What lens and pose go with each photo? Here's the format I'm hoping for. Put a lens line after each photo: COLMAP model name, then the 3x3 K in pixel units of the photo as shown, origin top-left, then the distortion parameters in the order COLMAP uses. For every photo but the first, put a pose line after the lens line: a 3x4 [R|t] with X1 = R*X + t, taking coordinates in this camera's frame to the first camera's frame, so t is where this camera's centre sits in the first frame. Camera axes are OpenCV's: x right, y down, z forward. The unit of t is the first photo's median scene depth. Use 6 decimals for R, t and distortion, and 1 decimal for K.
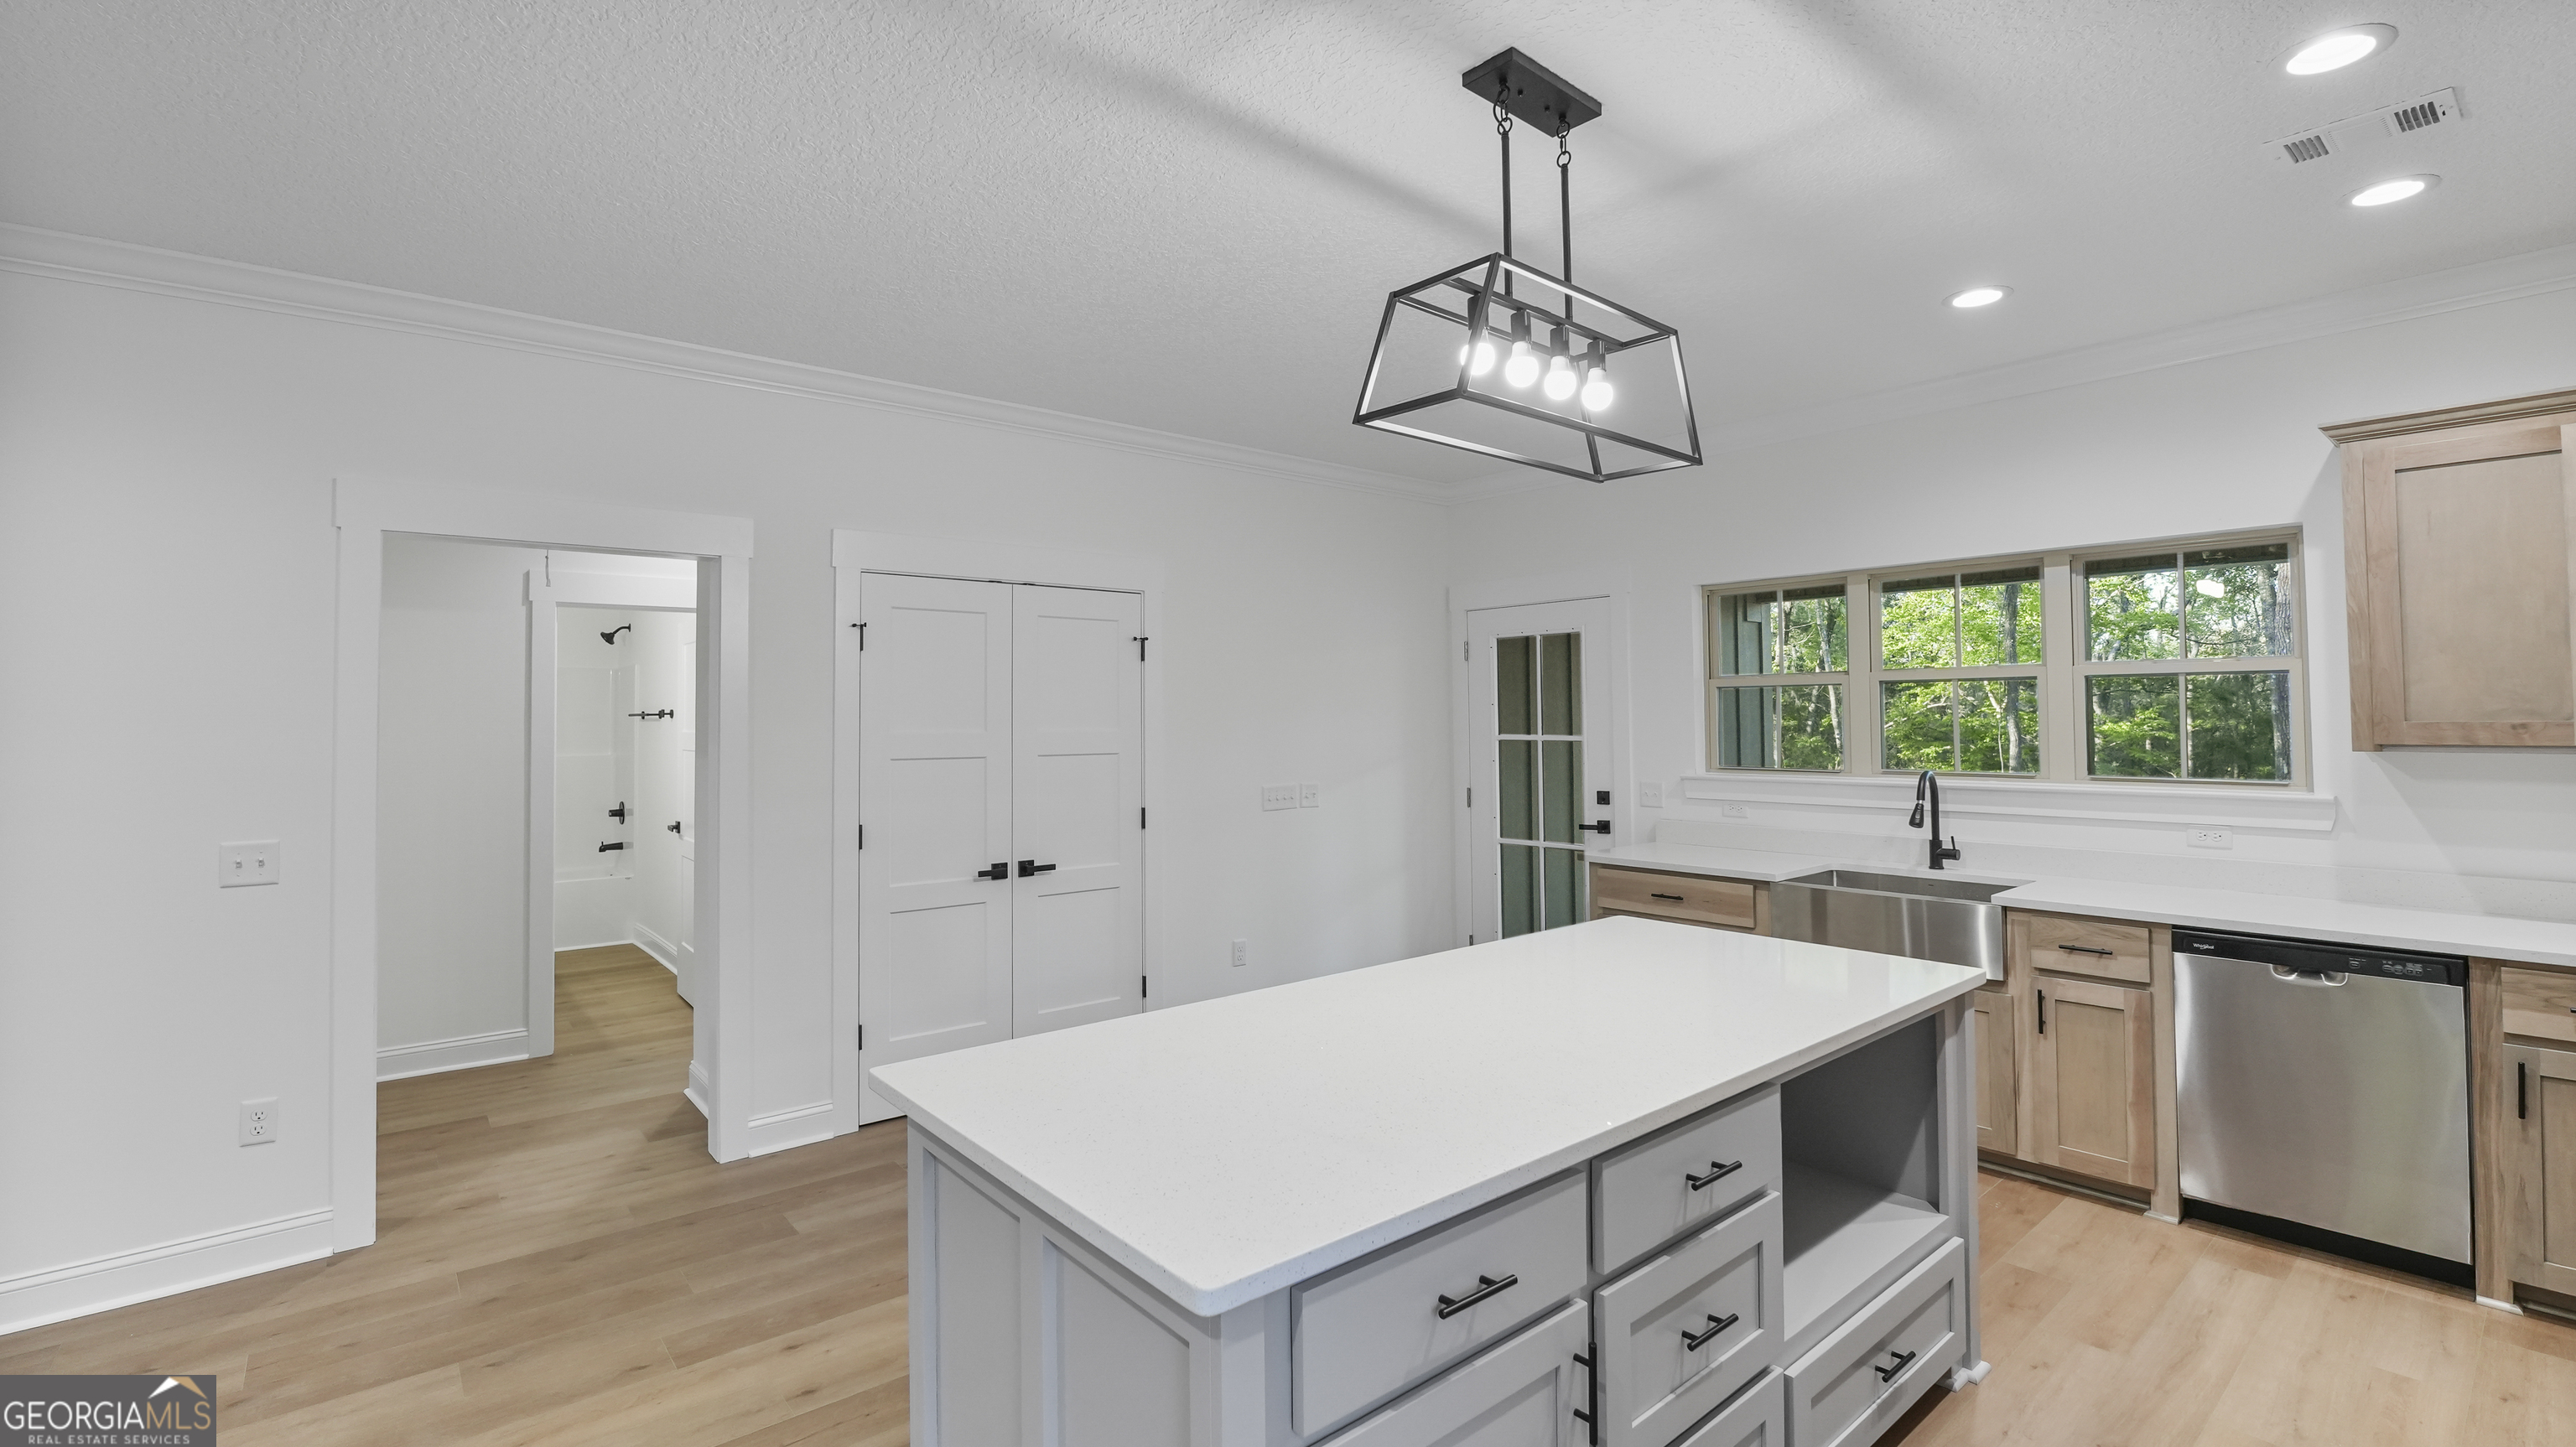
lens RADIAL K [[1116.4, 0, 1278.9], [0, 1116.4, 709.8], [0, 0, 1]] dist [-0.018070, 0.000889]
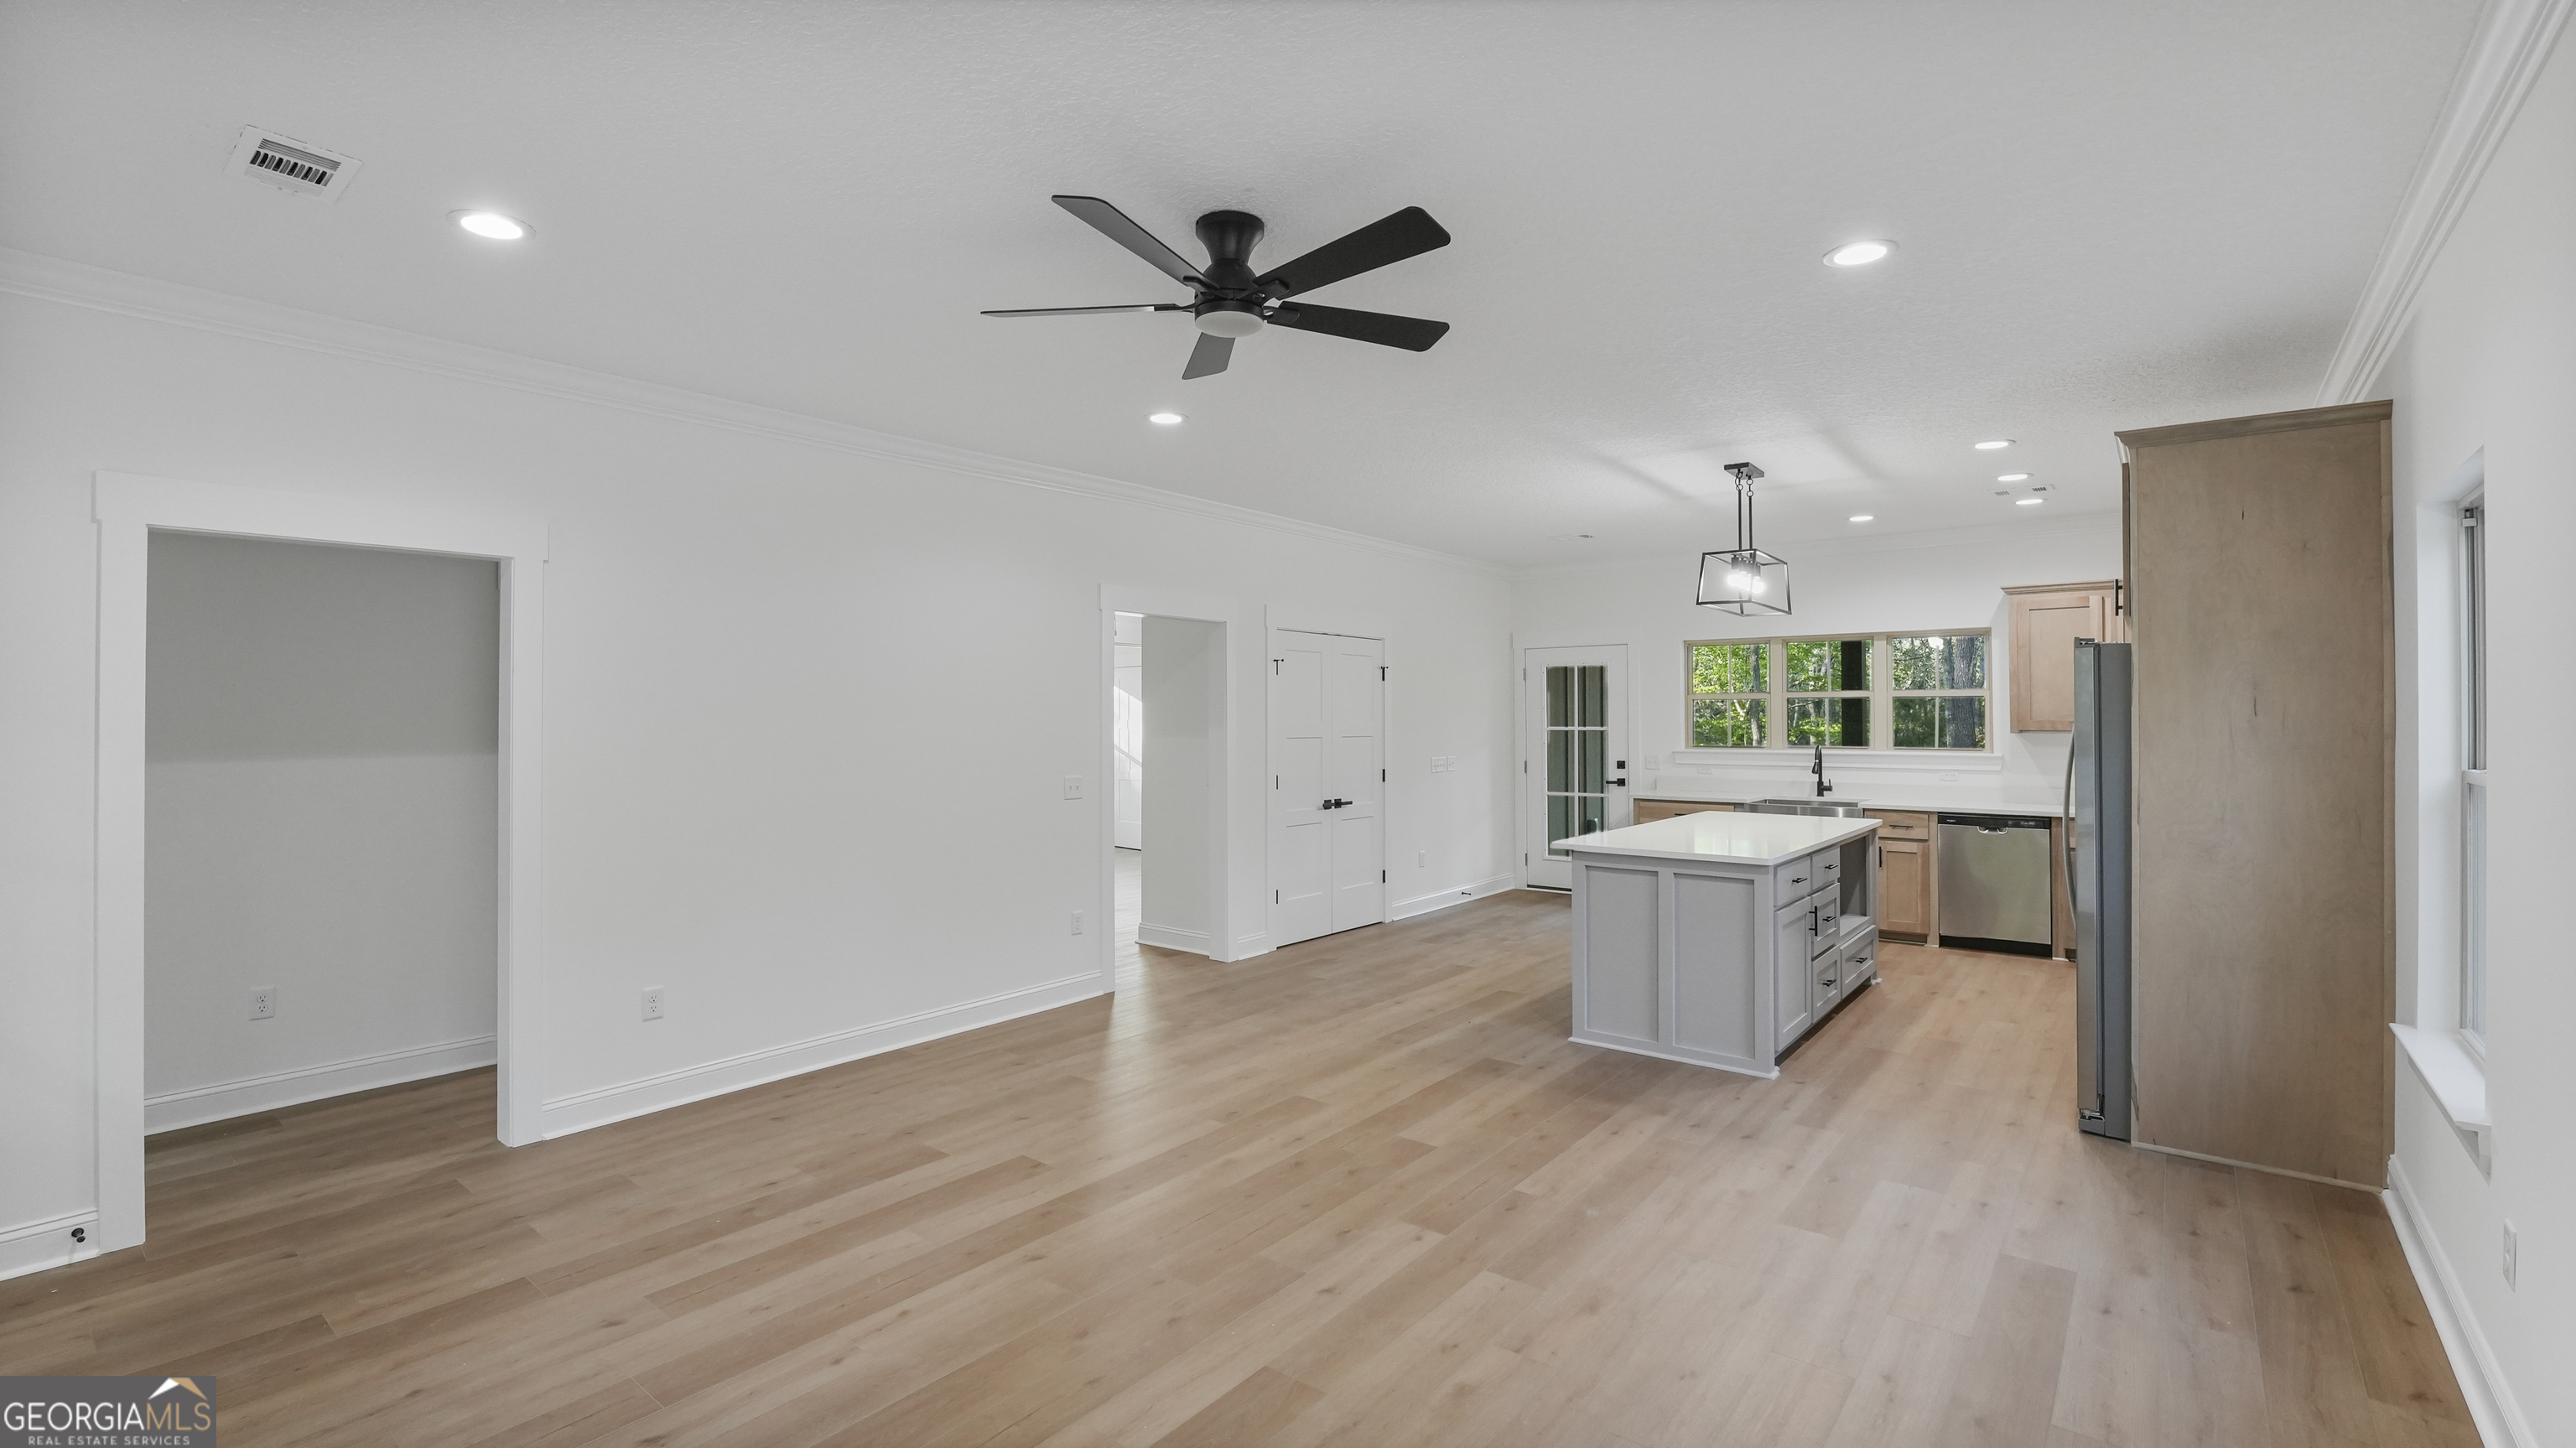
lens RADIAL K [[1123.9, 0, 1284.0], [0, 1123.9, 734.2], [0, 0, 1]] dist [-0.008669, -0.000153]
pose [[0.978197, 0.003231, 0.207654, -0.811740], [-0.007738, 0.999752, 0.020897, 0.002528], [-0.207535, -0.022048, 0.977979, -0.795381]]
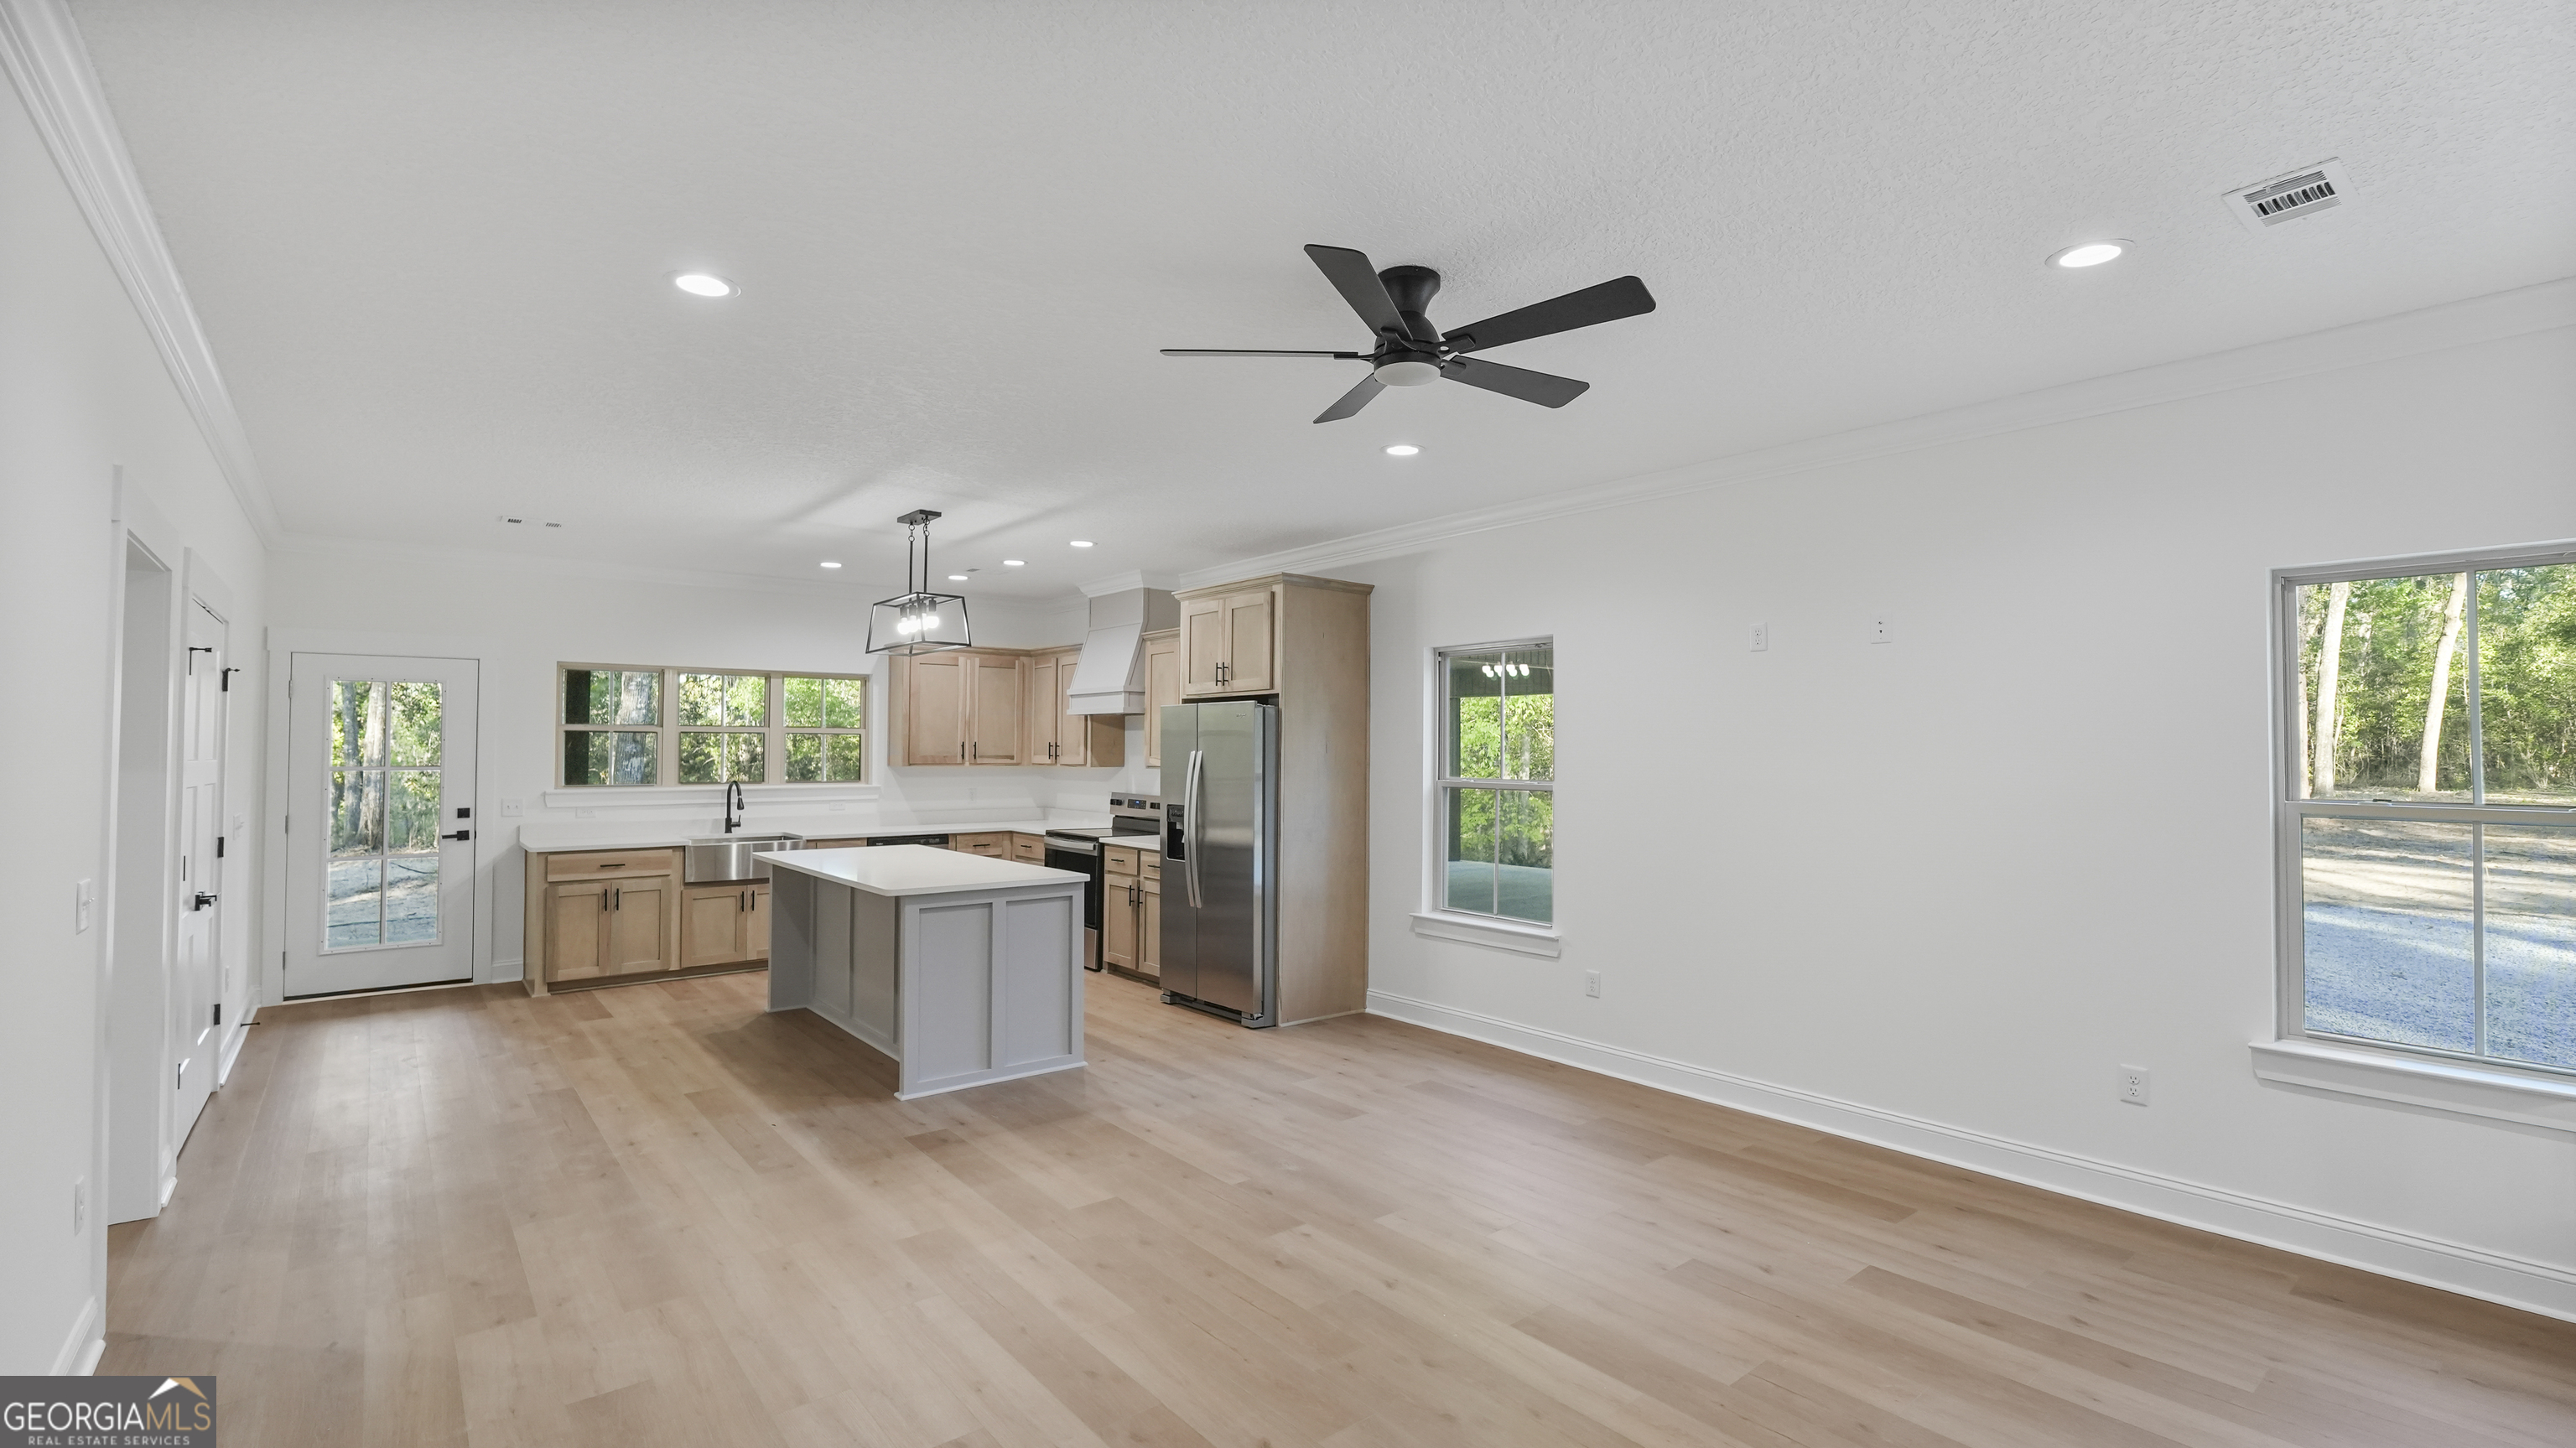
lens RADIAL K [[1123.9, 0, 1284.0], [0, 1123.9, 734.2], [0, 0, 1]] dist [-0.008669, -0.000153]
pose [[0.011312, 0.022908, 0.999674, -1.483116], [-0.010493, 0.999685, -0.022789, 0.009194], [-0.999881, -0.010232, 0.011549, 0.033326]]
